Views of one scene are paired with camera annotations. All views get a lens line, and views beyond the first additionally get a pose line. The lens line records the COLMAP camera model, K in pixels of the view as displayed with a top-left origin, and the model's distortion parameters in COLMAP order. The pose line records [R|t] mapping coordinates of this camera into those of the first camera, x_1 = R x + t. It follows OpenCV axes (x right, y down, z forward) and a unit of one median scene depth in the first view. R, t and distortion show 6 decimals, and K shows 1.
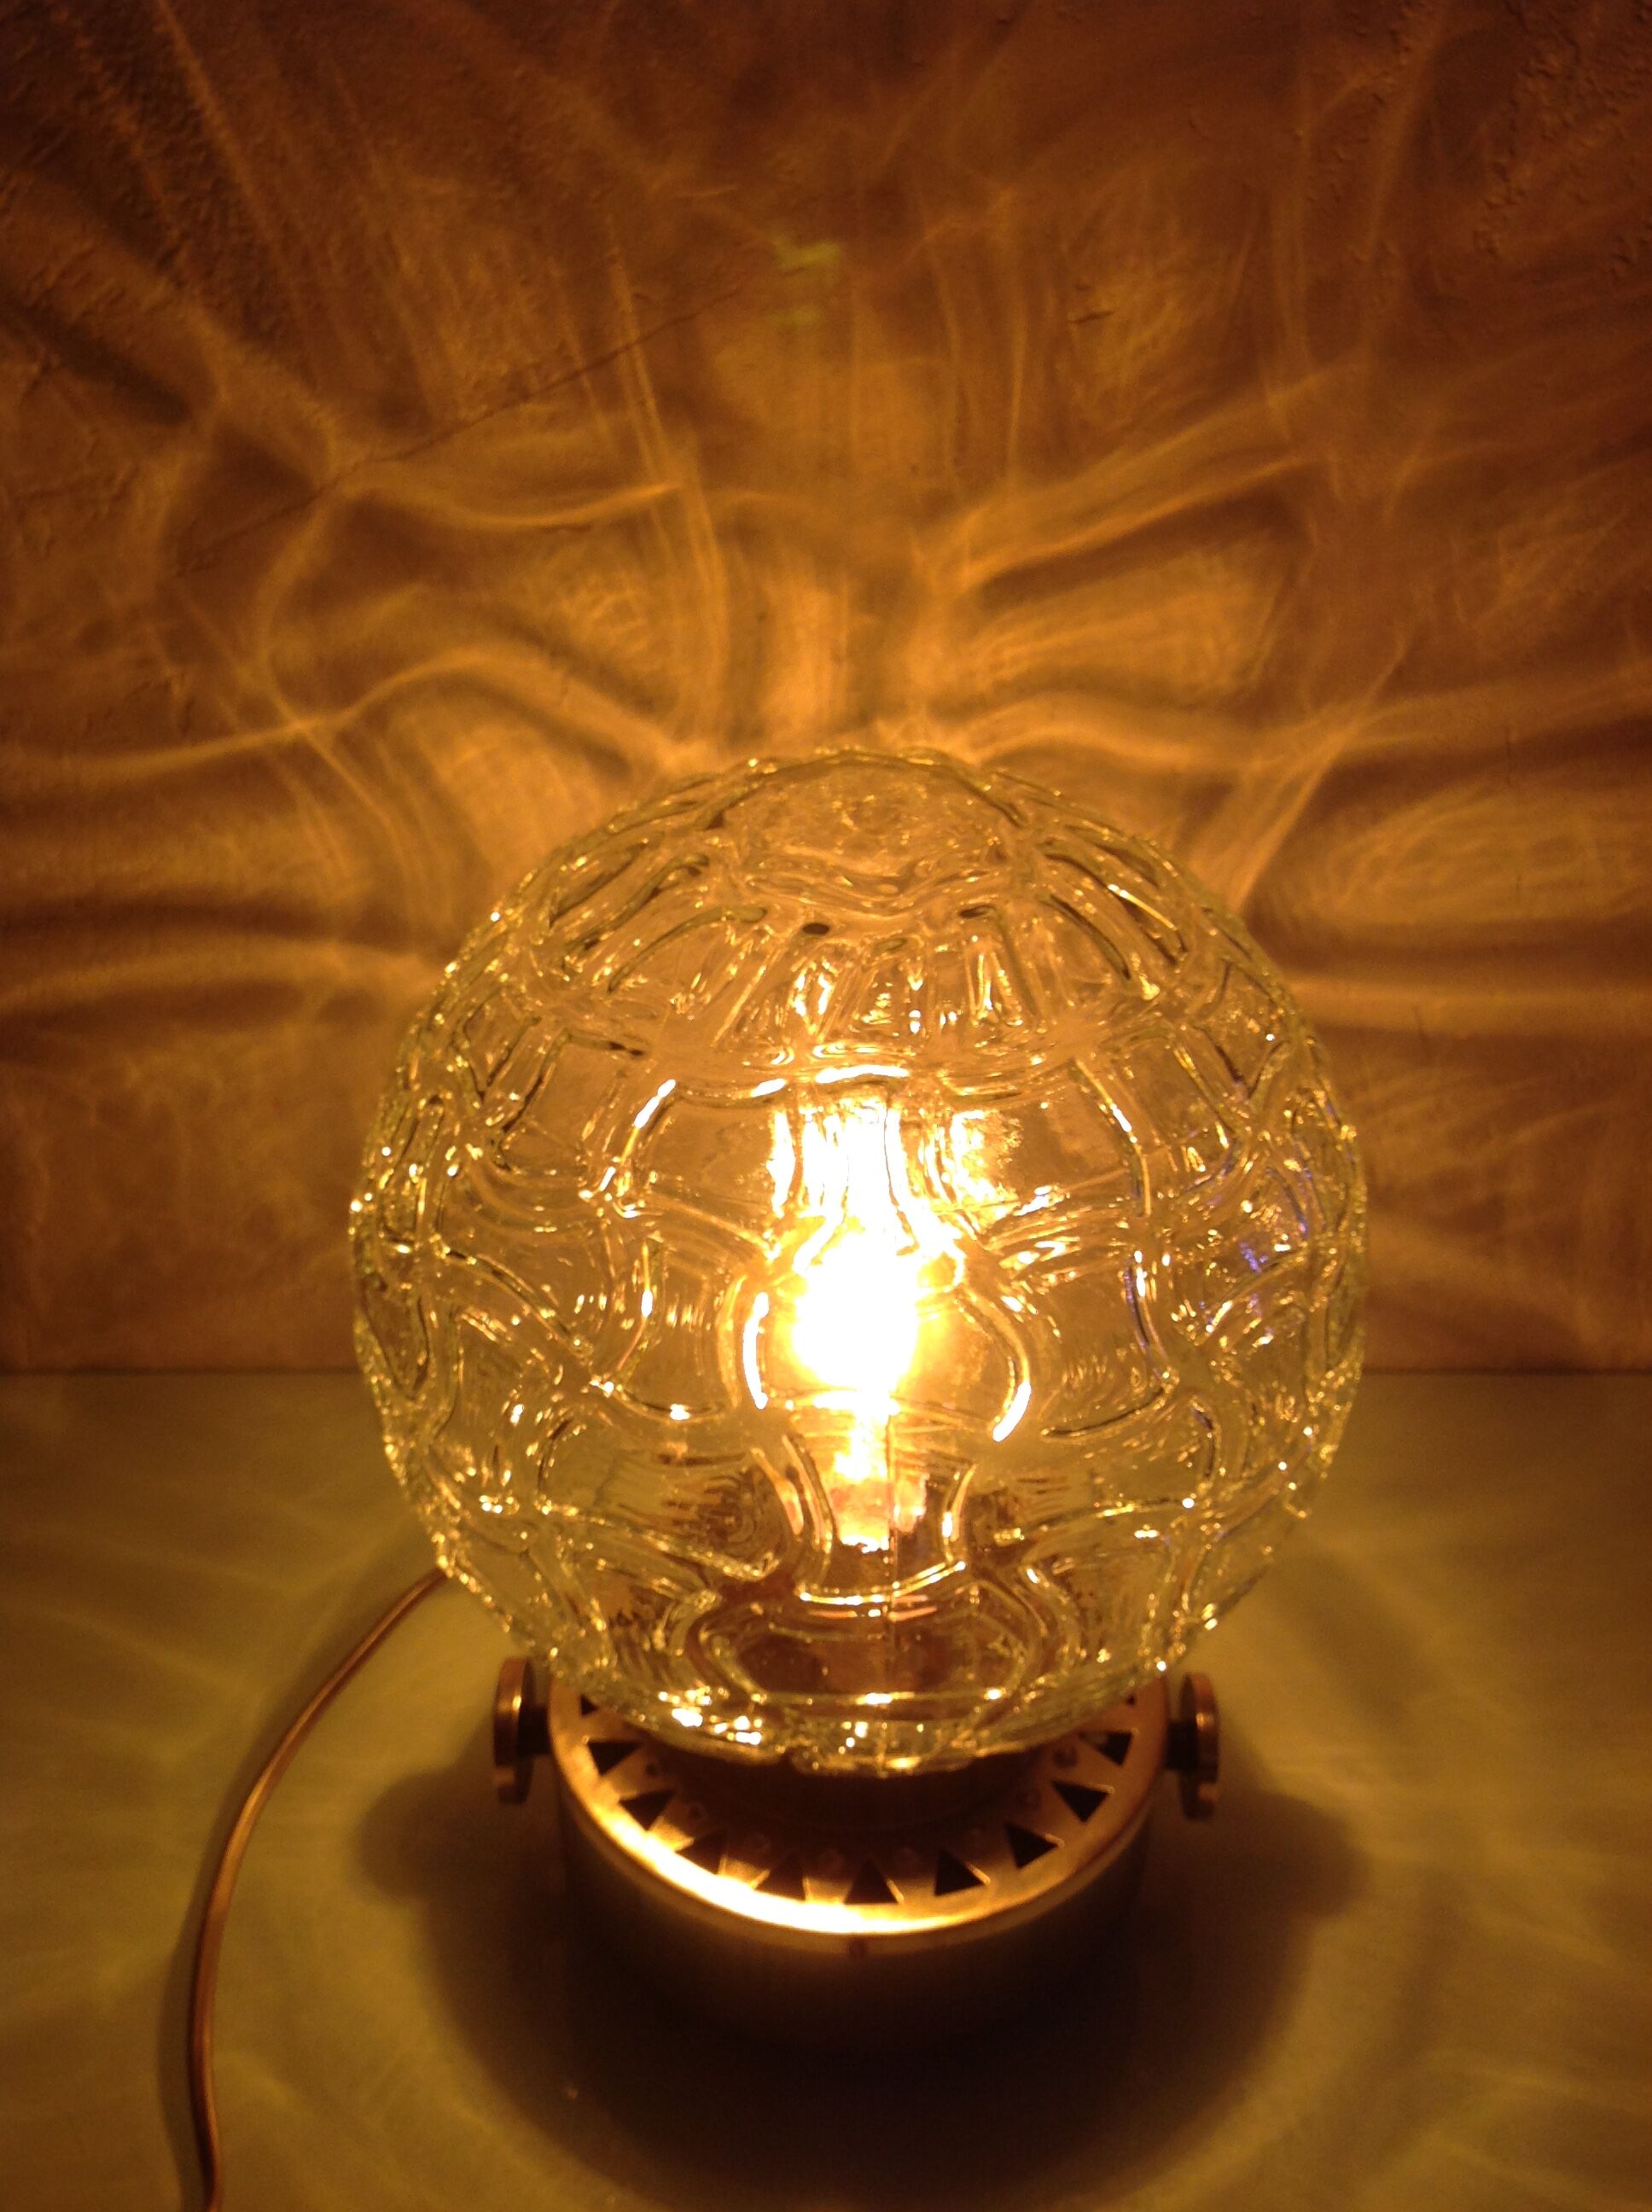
lens RADIAL K [[2221.6, 0, 794.7], [0, 2221.6, 1088.6], [0, 0, 1]] dist [-0.027238, 0.000000]
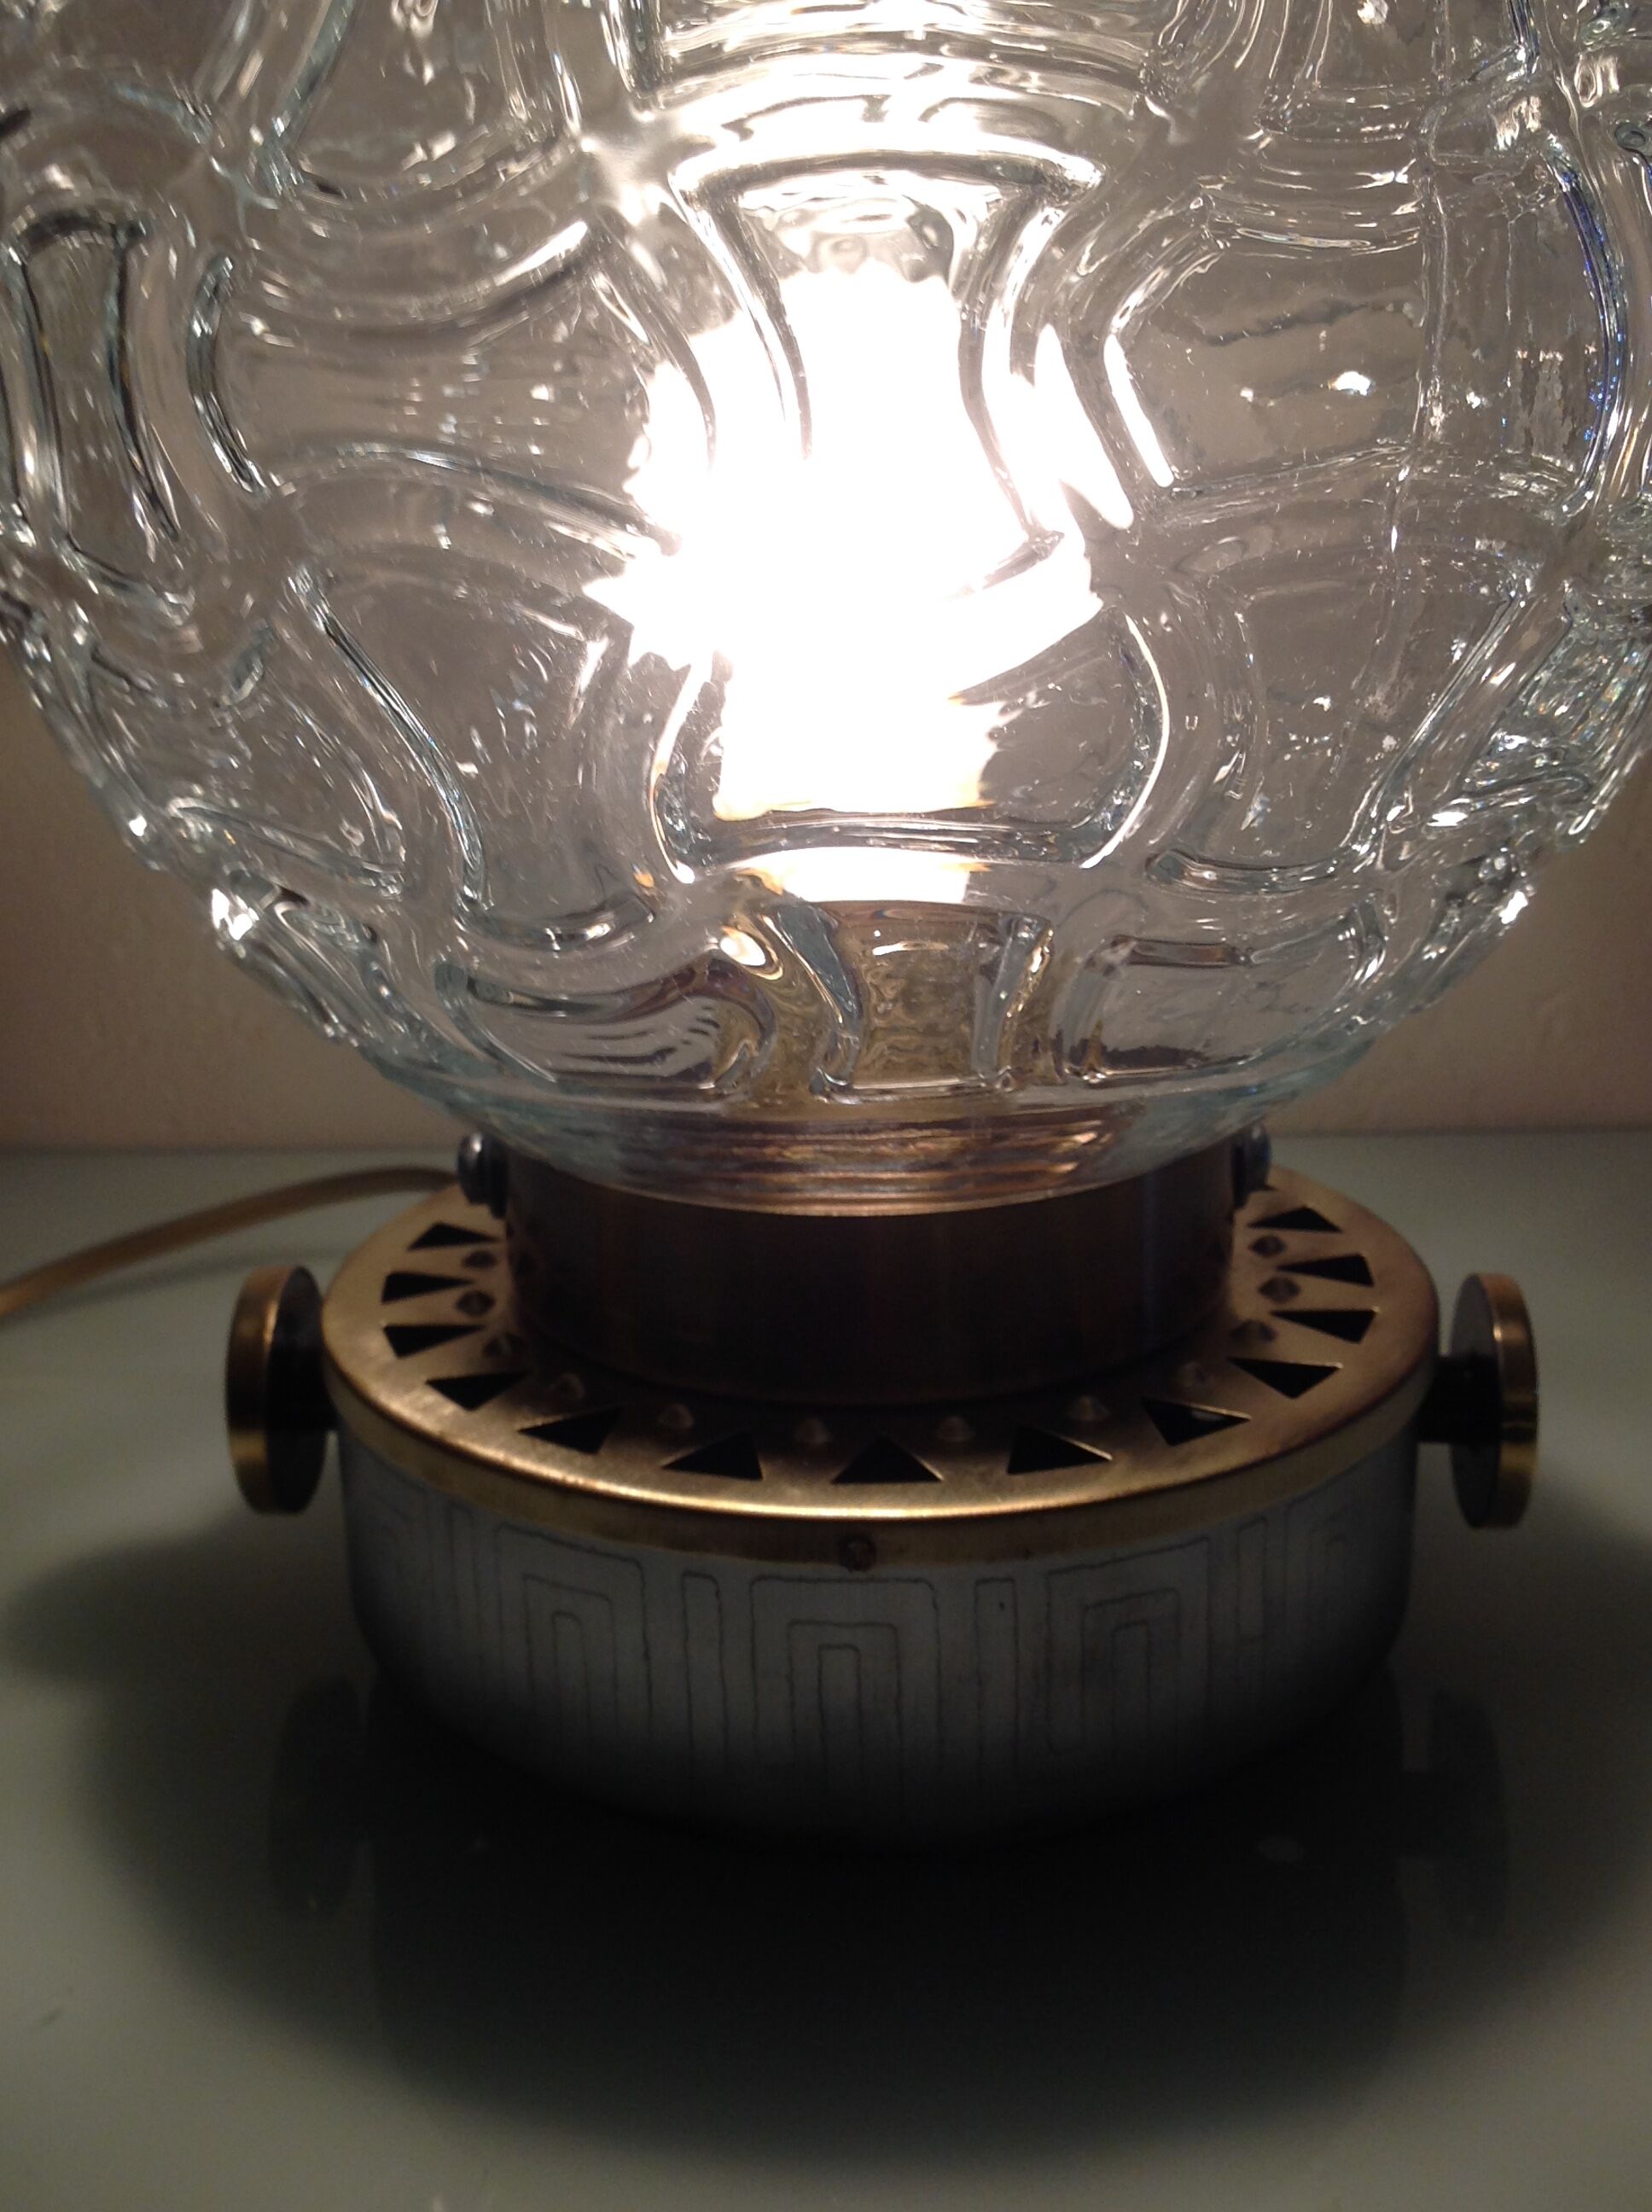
lens RADIAL K [[2498.2, 0, 746.5], [0, 2498.2, 1181.0], [0, 0, 1]] dist [-0.003510, 0.000000]
pose [[0.997928, -0.016585, -0.062173, 0.032105], [0.005368, 0.984301, -0.176417, 0.323137], [0.064122, 0.175717, 0.982350, 0.334006]]
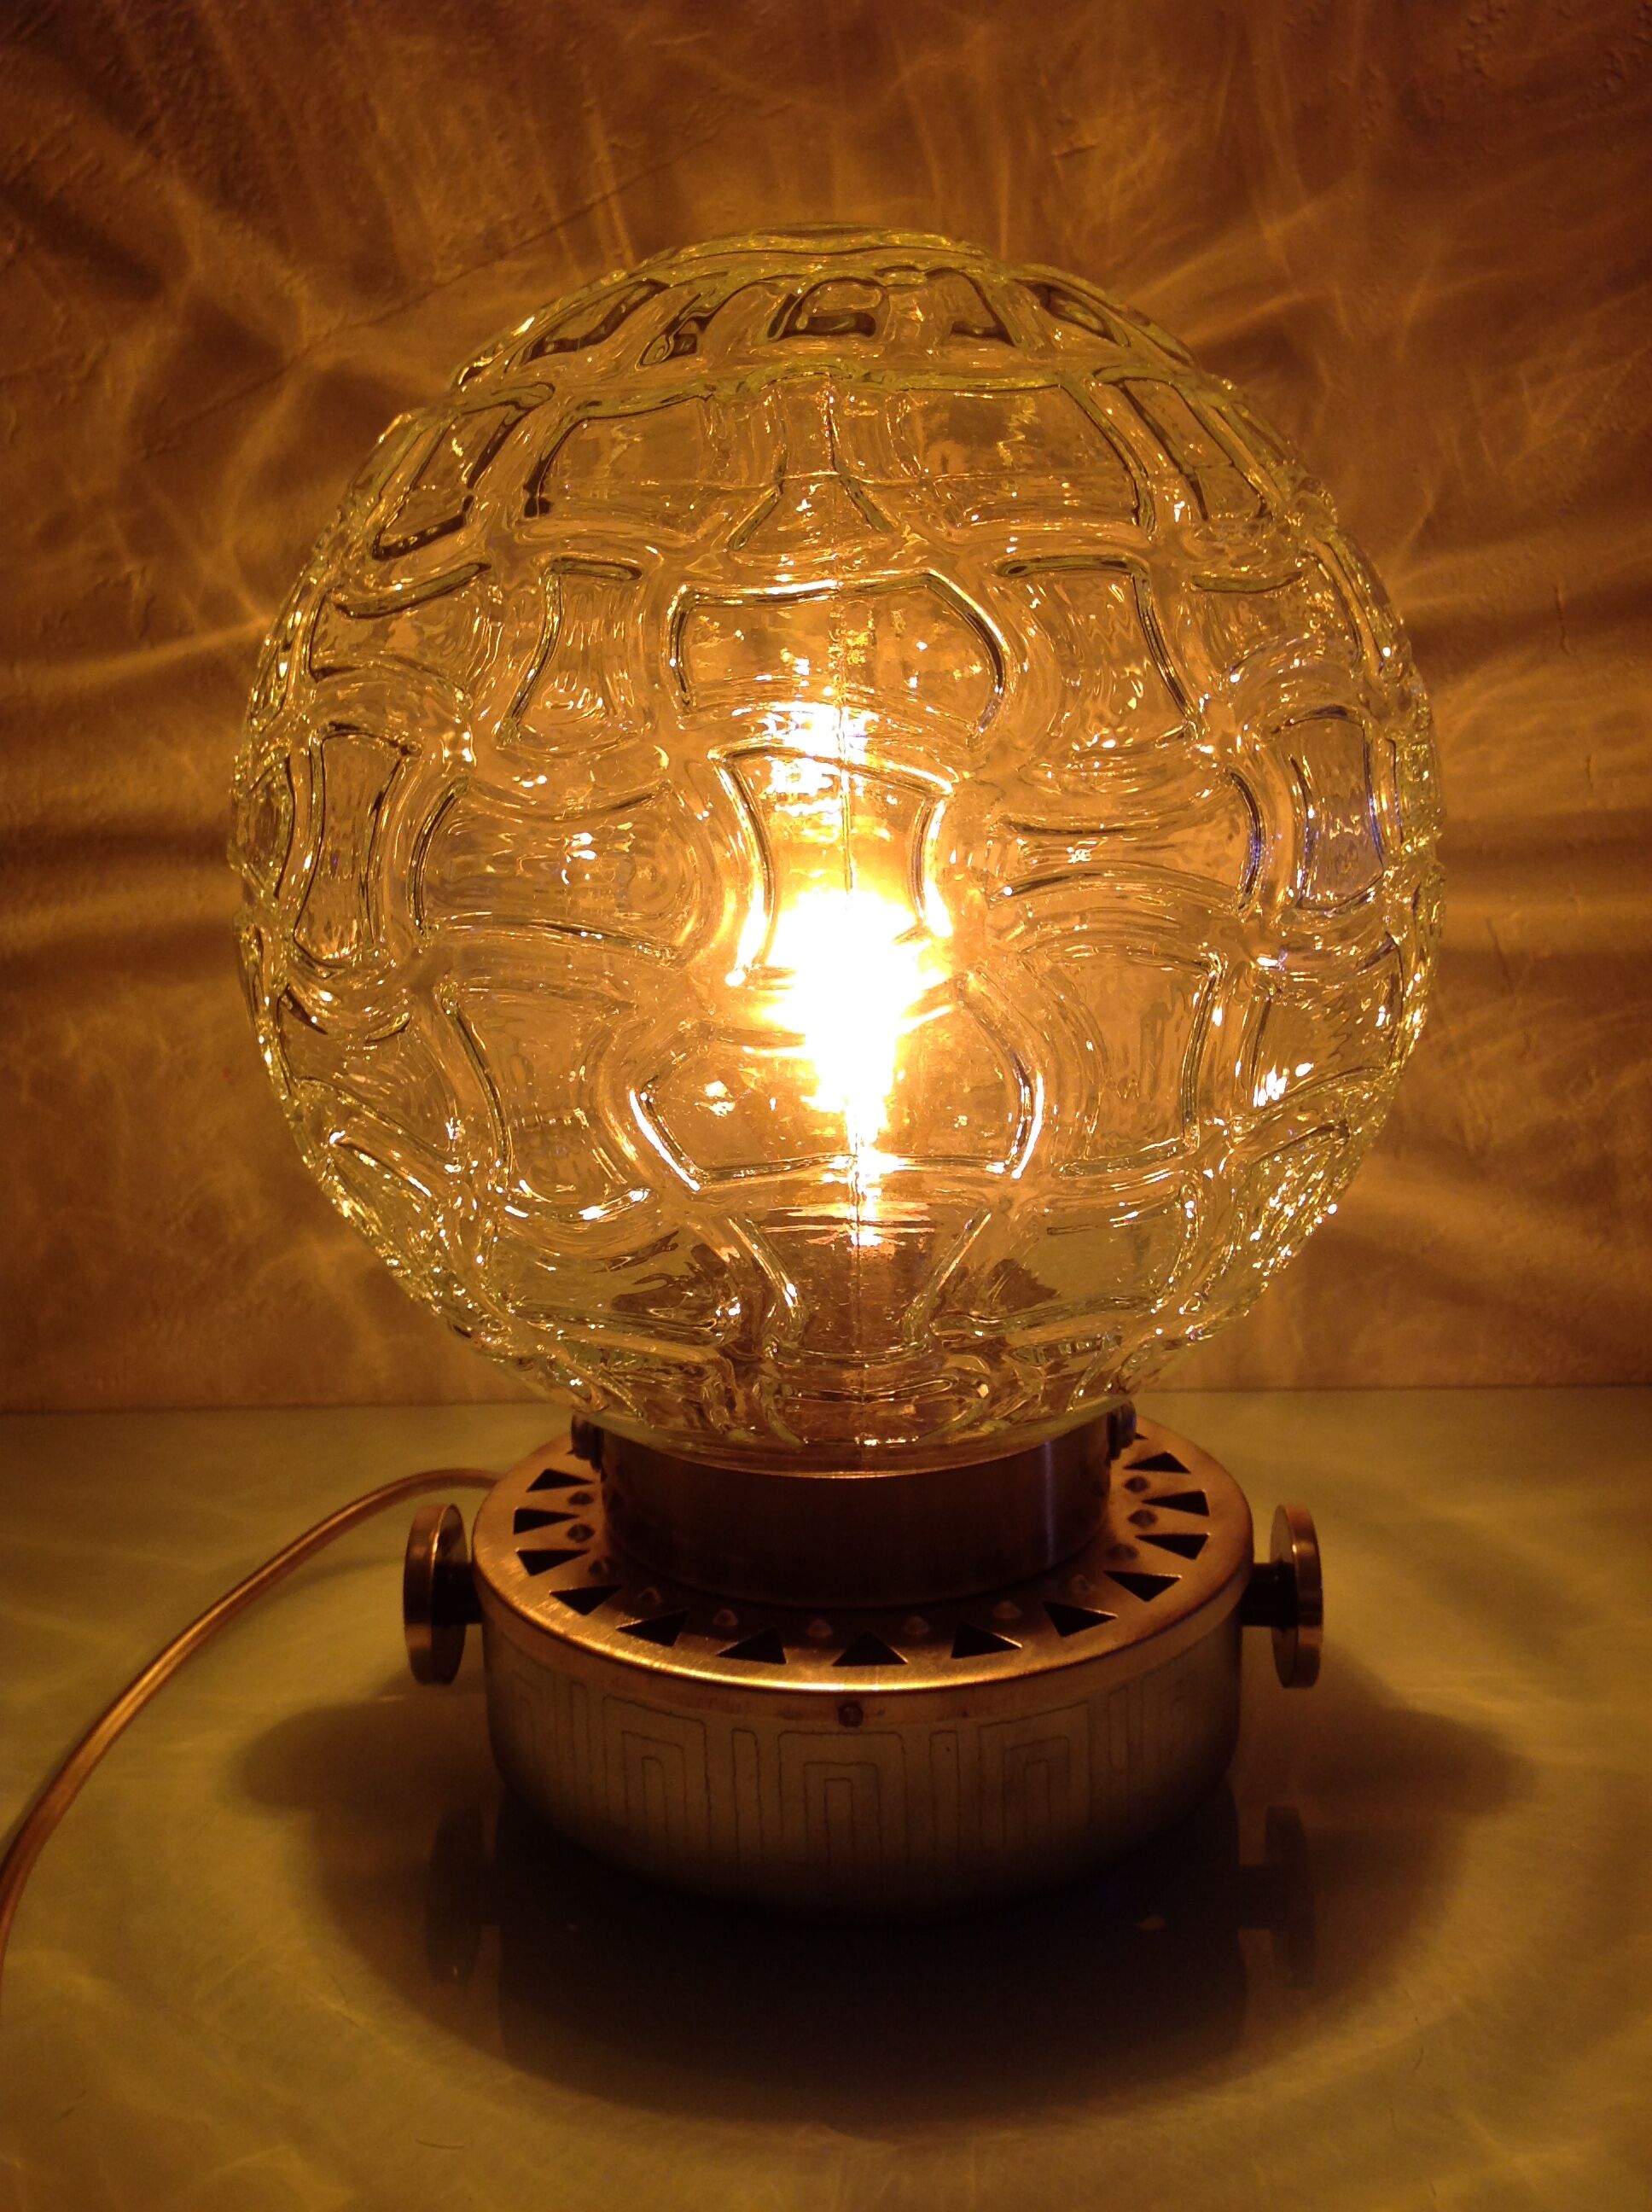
lens RADIAL K [[2221.6, 0, 807.4], [0, 2221.6, 1093.1], [0, 0, 1]] dist [-0.027238, 0.000000]
pose [[0.999273, -0.024485, -0.029207, 0.032695], [0.015179, 0.958610, -0.284319, 0.318745], [0.034960, 0.283669, 0.958285, 0.169454]]
